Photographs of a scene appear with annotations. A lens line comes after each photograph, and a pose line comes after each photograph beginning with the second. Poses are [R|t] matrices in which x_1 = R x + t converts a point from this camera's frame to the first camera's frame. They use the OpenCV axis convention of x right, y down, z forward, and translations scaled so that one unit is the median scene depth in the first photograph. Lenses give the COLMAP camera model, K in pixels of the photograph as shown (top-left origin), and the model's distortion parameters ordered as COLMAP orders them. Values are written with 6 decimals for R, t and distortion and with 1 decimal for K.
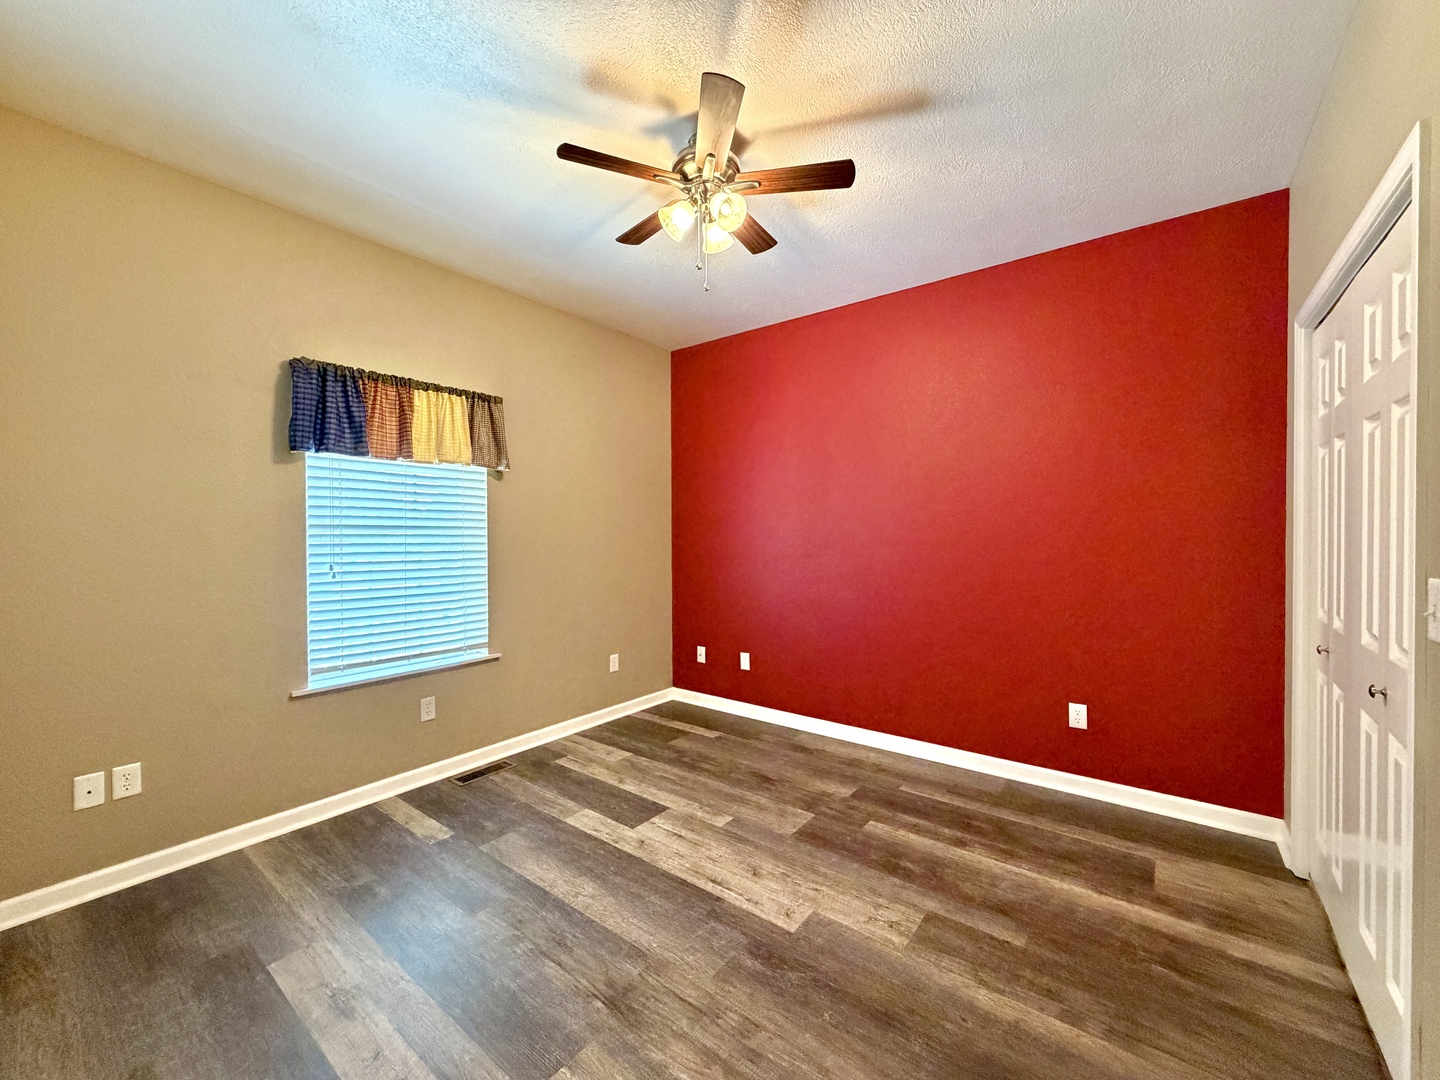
lens RADIAL K [[574.3, 0, 714.5], [0, 574.3, 538.5], [0, 0, 1]] dist [0.000293, 0.000073]
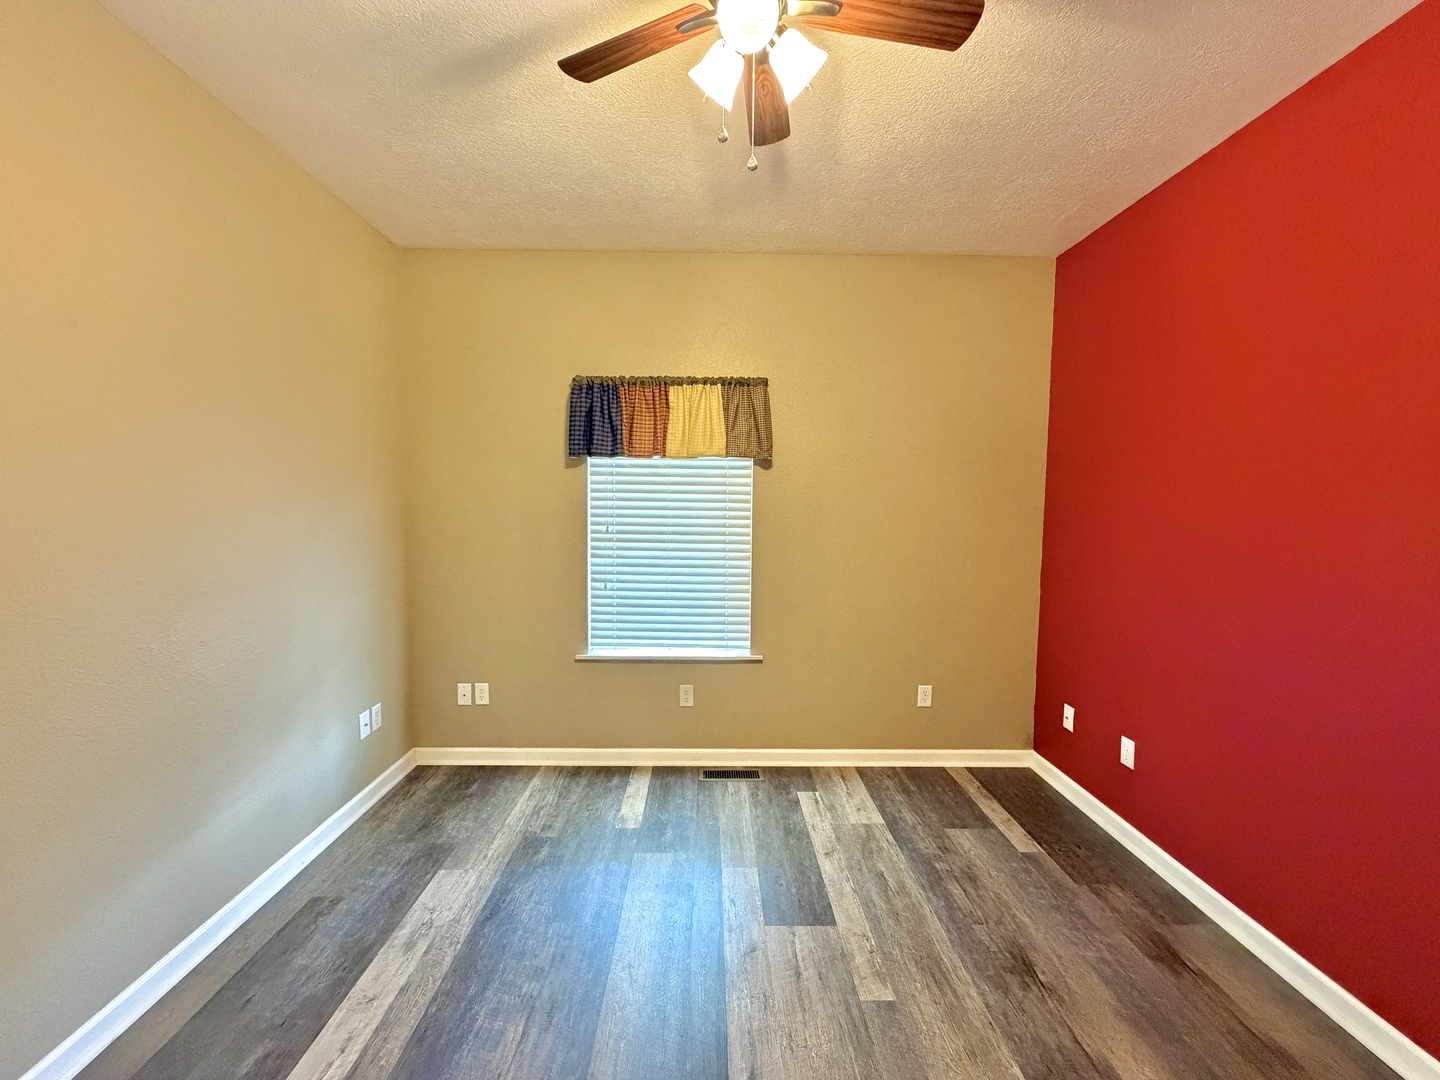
lens RADIAL K [[574.3, 0, 718.3], [0, 574.3, 540.7], [0, 0, 1]] dist [0.000293, 0.000073]
pose [[0.623863, 0.063285, -0.778967, 0.330052], [-0.019046, 0.997651, 0.065798, -0.052676], [0.781301, -0.026213, 0.623603, 0.407076]]
